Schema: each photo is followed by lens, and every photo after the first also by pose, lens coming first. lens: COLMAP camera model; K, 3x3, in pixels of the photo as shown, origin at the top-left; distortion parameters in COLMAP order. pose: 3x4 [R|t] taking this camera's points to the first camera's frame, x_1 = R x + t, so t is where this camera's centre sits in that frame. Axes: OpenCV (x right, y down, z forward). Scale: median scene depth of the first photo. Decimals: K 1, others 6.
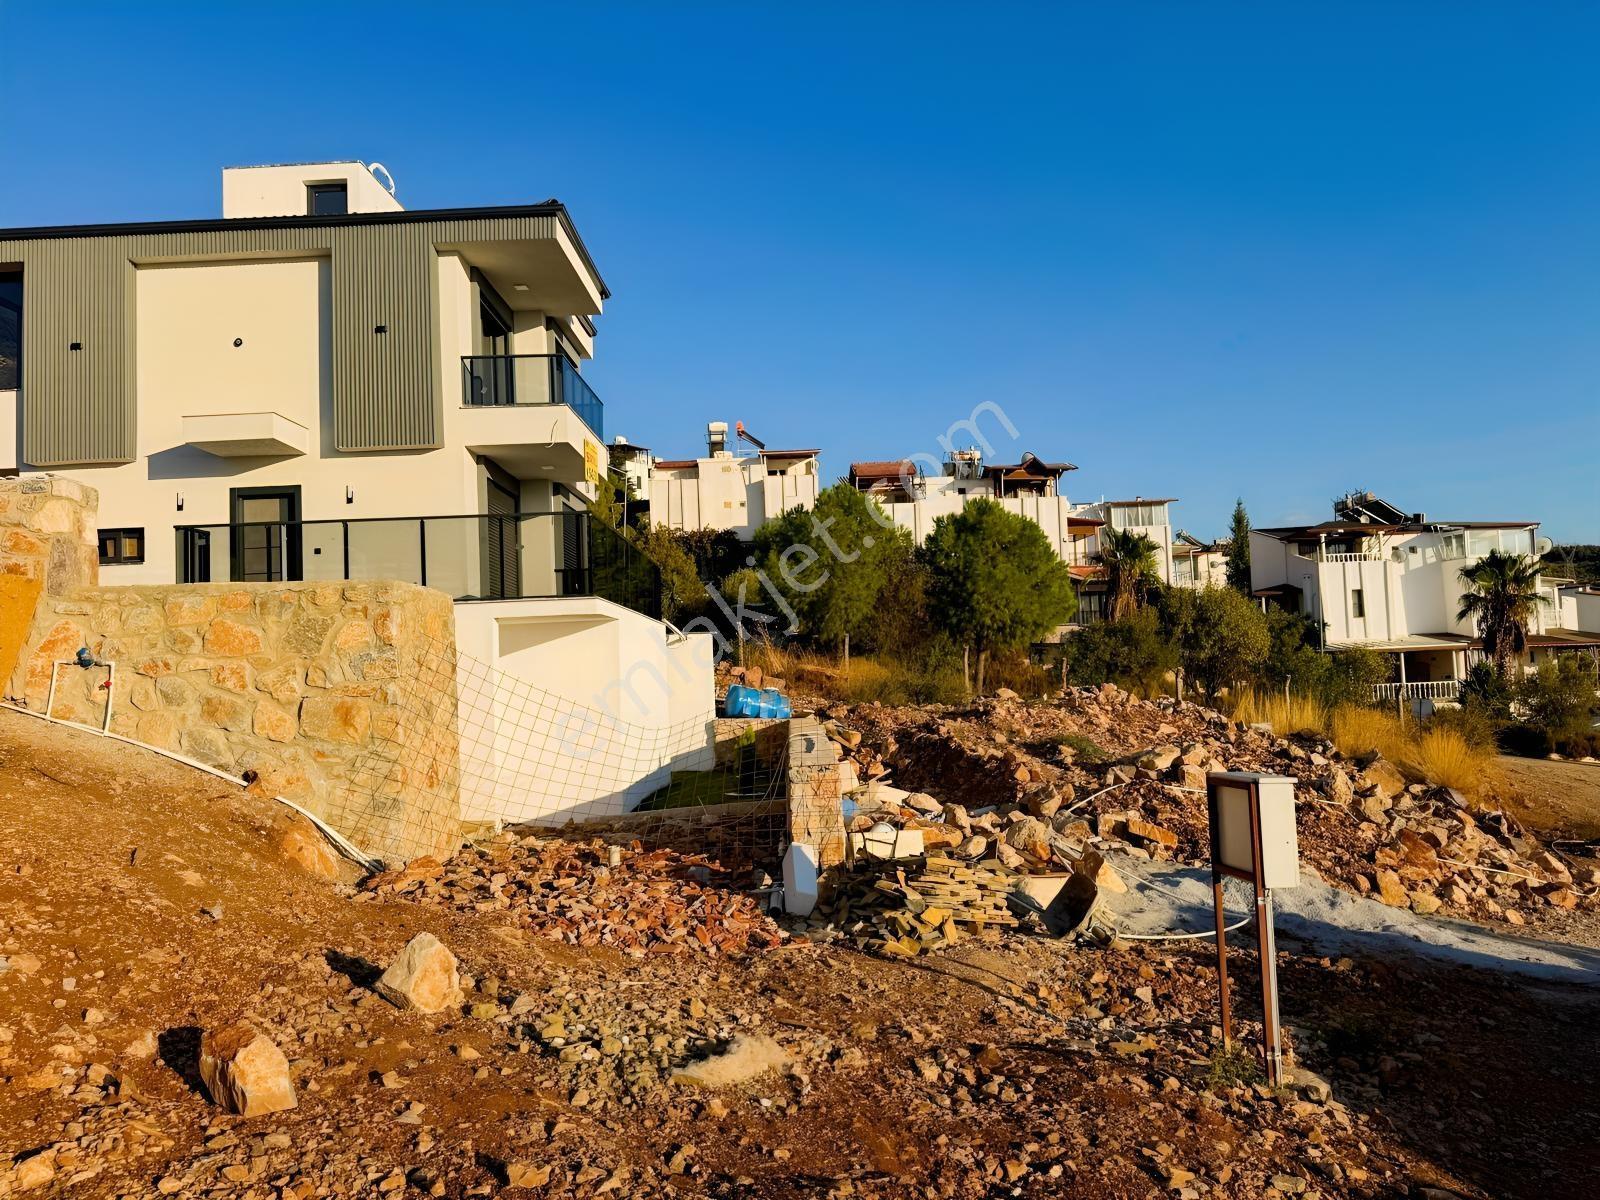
lens RADIAL K [[1108.6, 0, 799.8], [0, 1108.6, 604.7], [0, 0, 1]] dist [0.029372, -0.048828]
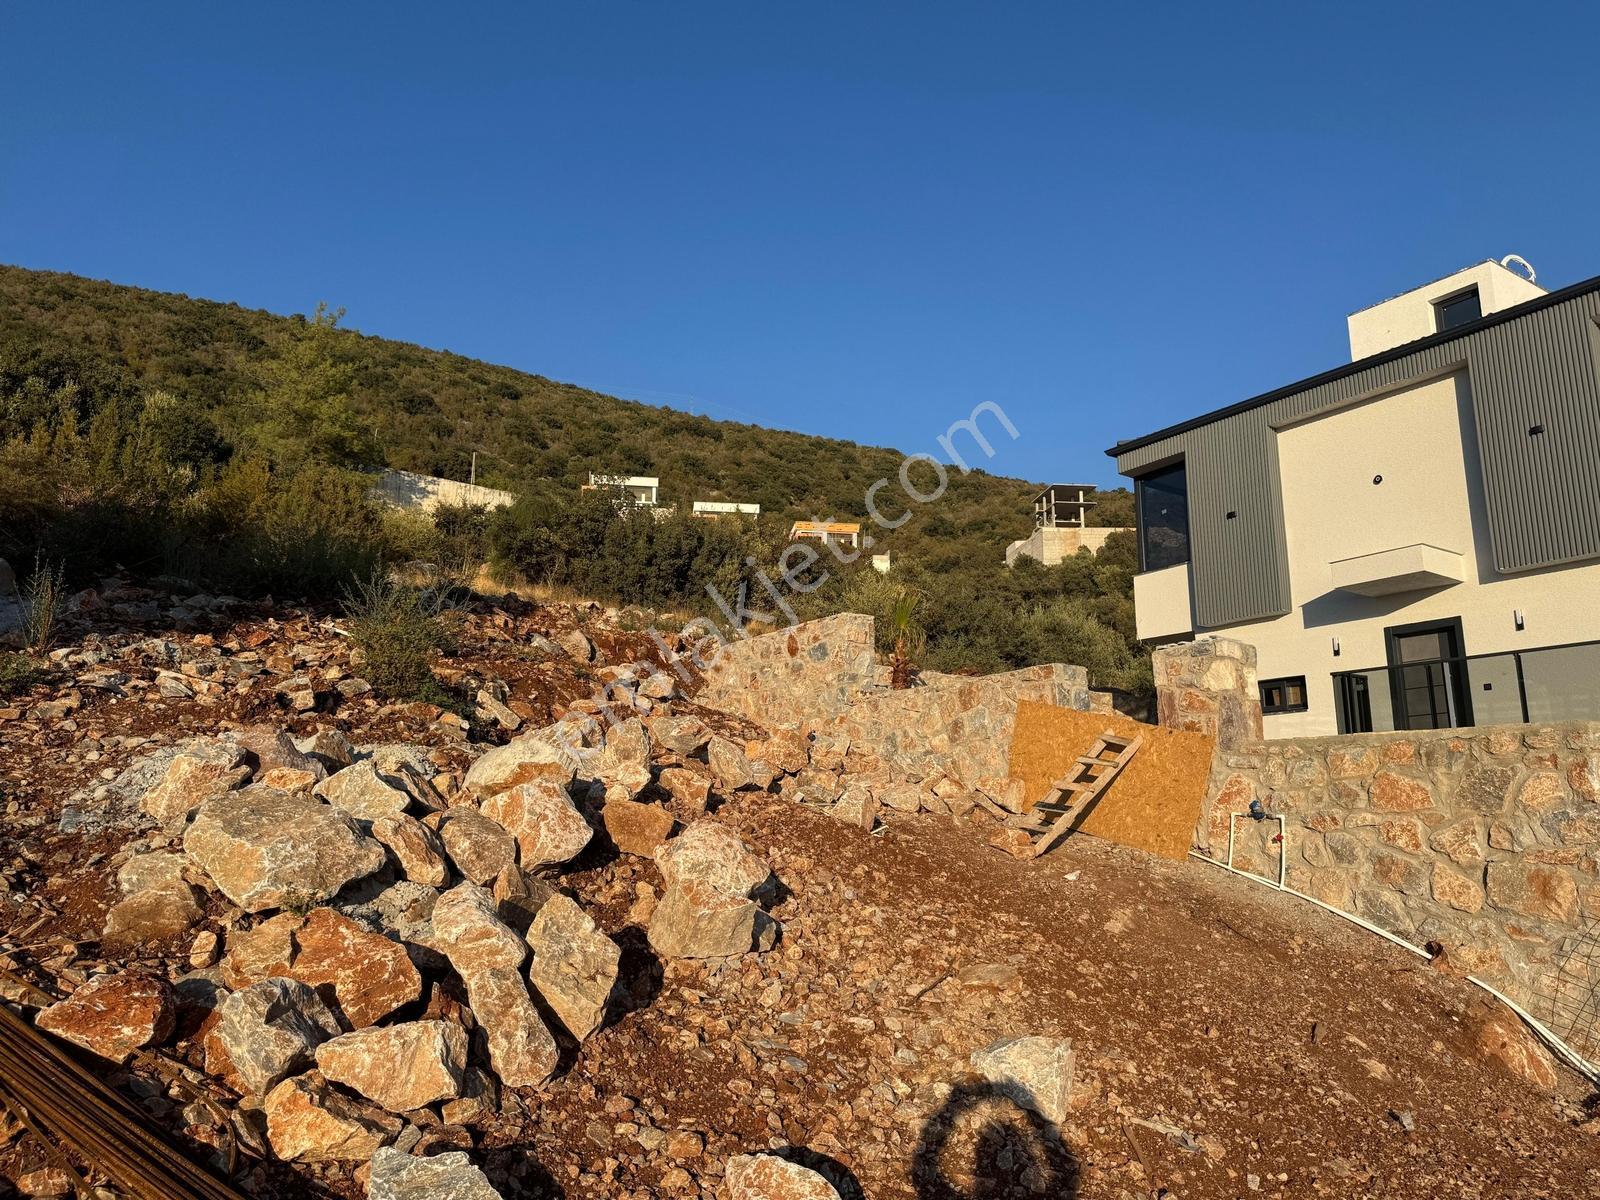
lens RADIAL K [[1108.6, 0, 799.8], [0, 1108.6, 604.7], [0, 0, 1]] dist [0.029372, -0.048828]
pose [[0.569628, -0.127269, -0.811989, -0.020385], [0.028211, 0.990384, -0.135440, -0.013185], [0.821418, 0.054243, 0.567741, 0.053311]]
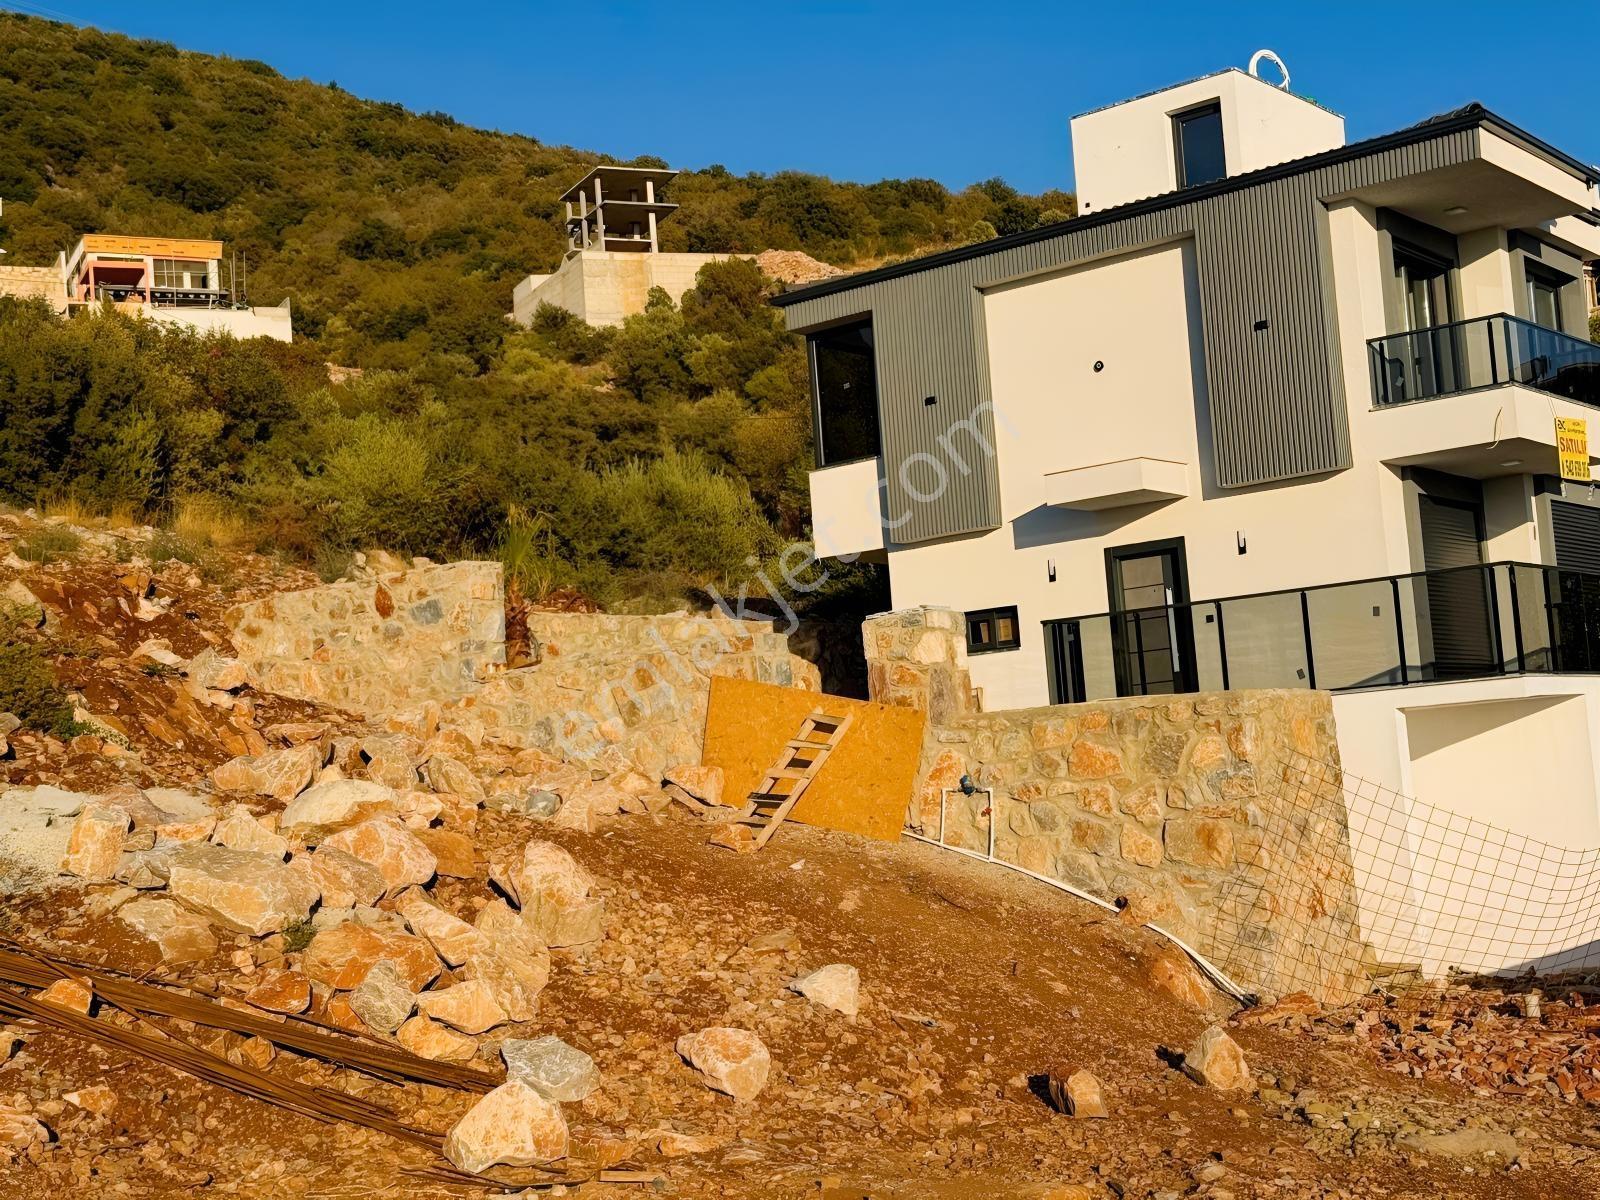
lens RADIAL K [[2200.1, 0, 813.0], [0, 2200.1, 605.6], [0, 0, 1]] dist [0.214522, -0.490648]
pose [[0.797461, -0.077564, -0.598364, 0.461903], [0.085519, 0.996221, -0.015162, -0.096437], [0.597279, -0.039080, 0.801081, -0.690314]]
